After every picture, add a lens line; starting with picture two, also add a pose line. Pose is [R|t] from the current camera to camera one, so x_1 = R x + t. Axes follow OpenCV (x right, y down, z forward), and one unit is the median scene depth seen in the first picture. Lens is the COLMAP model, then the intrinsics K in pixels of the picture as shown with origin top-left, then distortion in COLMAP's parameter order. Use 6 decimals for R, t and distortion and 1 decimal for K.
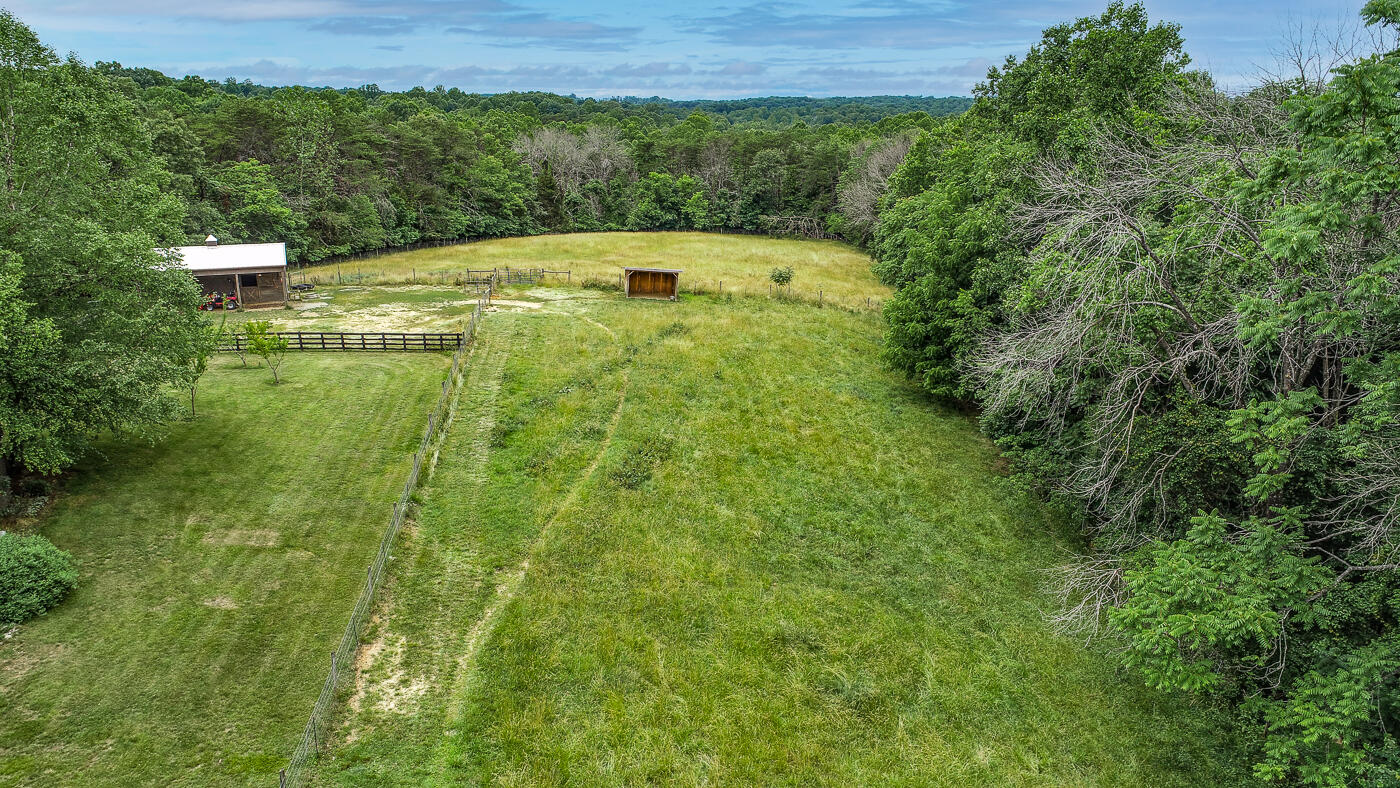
lens RADIAL K [[943.9, 0, 700.5], [0, 943.9, 390.5], [0, 0, 1]] dist [0.003871, -0.000196]
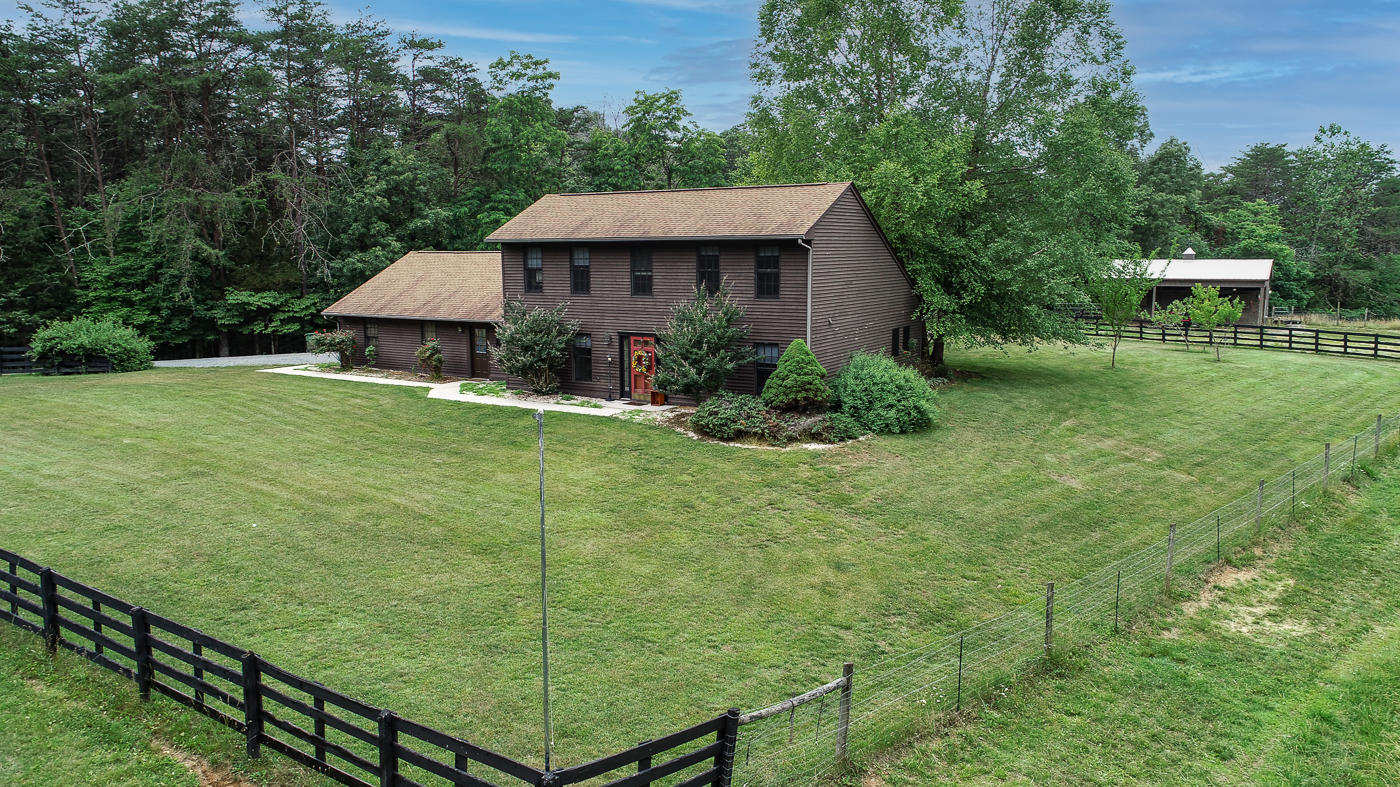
lens RADIAL K [[981.7, 0, 701.5], [0, 981.7, 391.3], [0, 0, 1]] dist [0.005817, 0.000374]
pose [[0.572195, 0.103812, -0.813521, 0.003388], [-0.221686, 0.974607, -0.031556, 0.156080], [0.789587, 0.198403, 0.580679, 0.142640]]
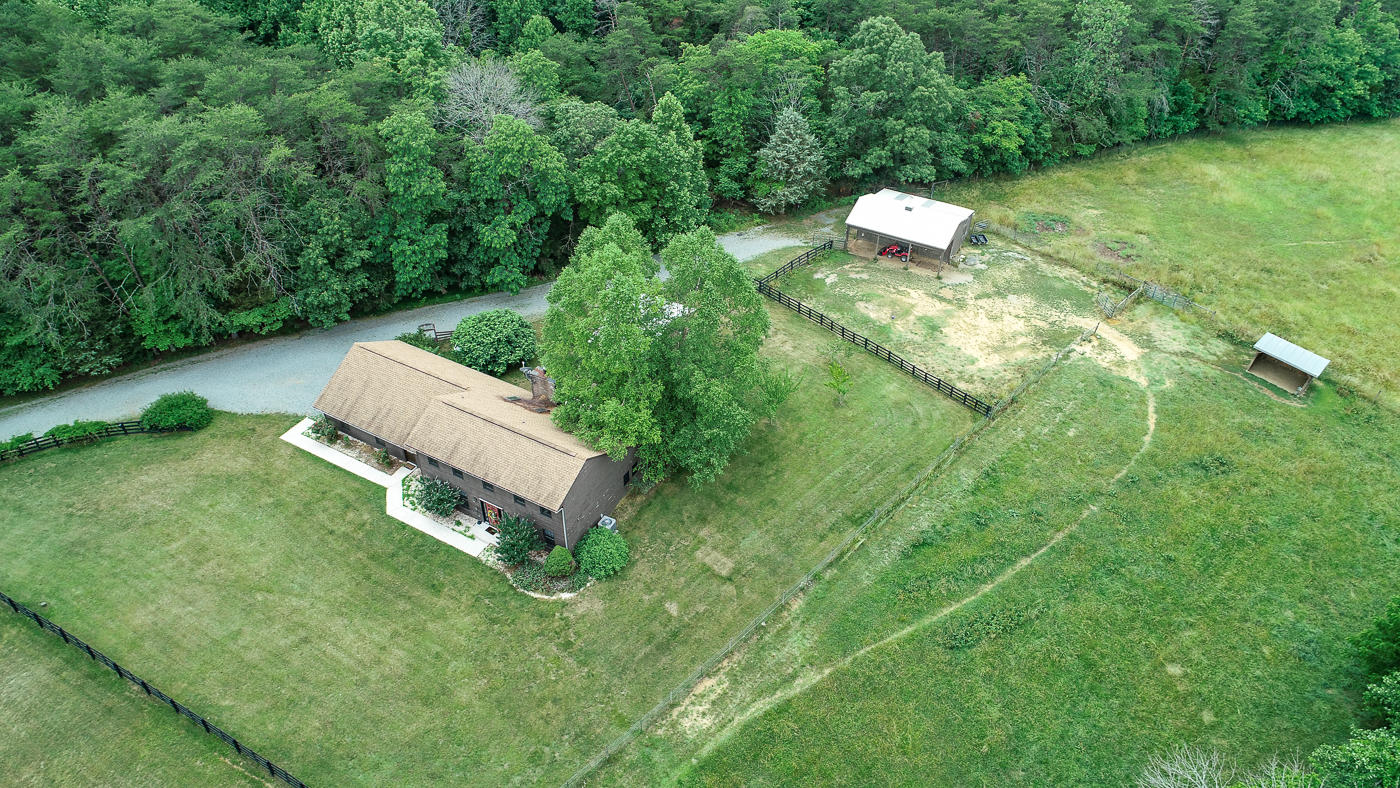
lens RADIAL K [[943.9, 0, 700.5], [0, 943.9, 390.5], [0, 0, 1]] dist [0.003871, -0.000196]
pose [[0.608589, 0.494990, -0.620164, 0.331609], [-0.227729, 0.857648, 0.461063, -0.686286], [0.760104, -0.139369, 0.634679, -0.089792]]
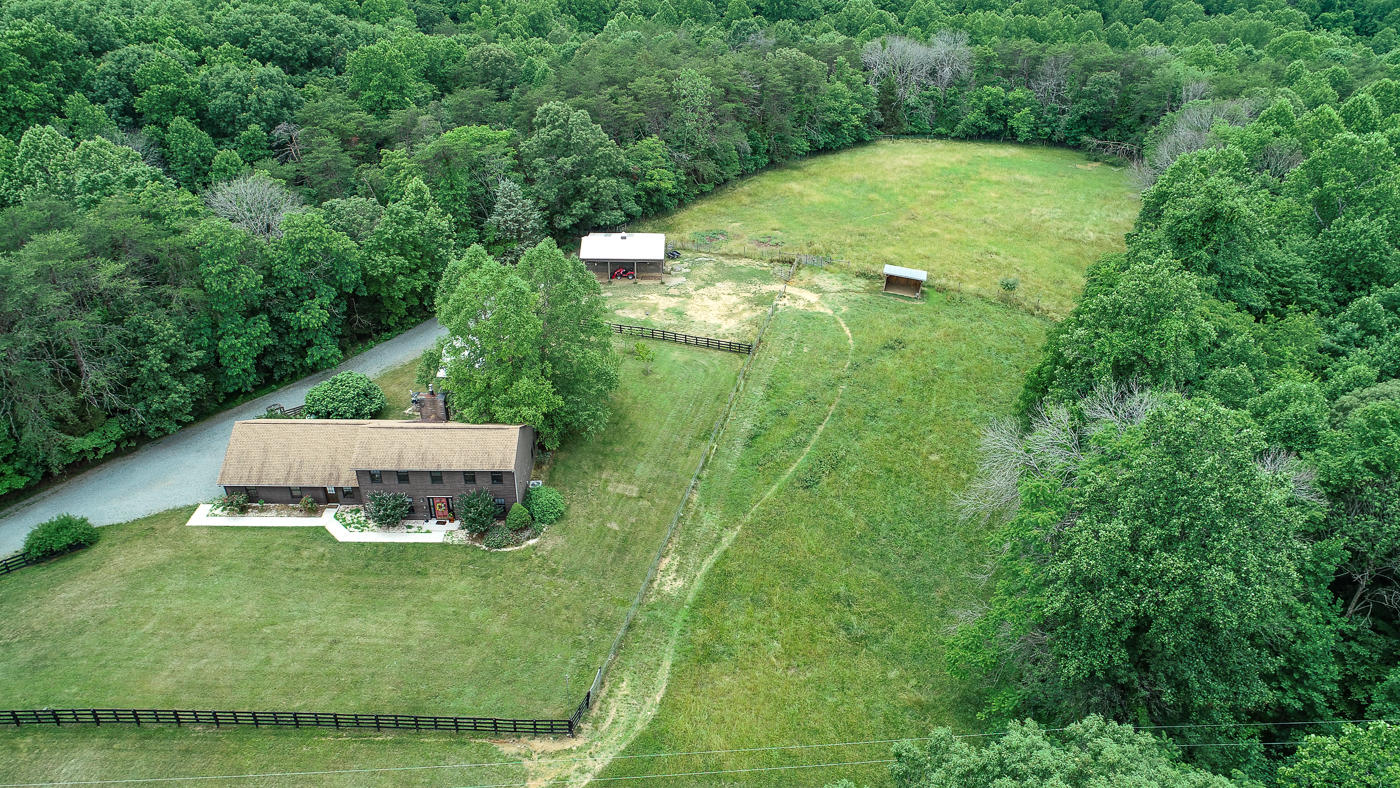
lens RADIAL K [[943.9, 0, 700.5], [0, 943.9, 390.5], [0, 0, 1]] dist [0.003871, -0.000196]
pose [[0.920110, 0.201480, -0.335862, 0.296216], [-0.113772, 0.958053, 0.263040, -0.504564], [0.374771, -0.203814, 0.904437, -0.690737]]
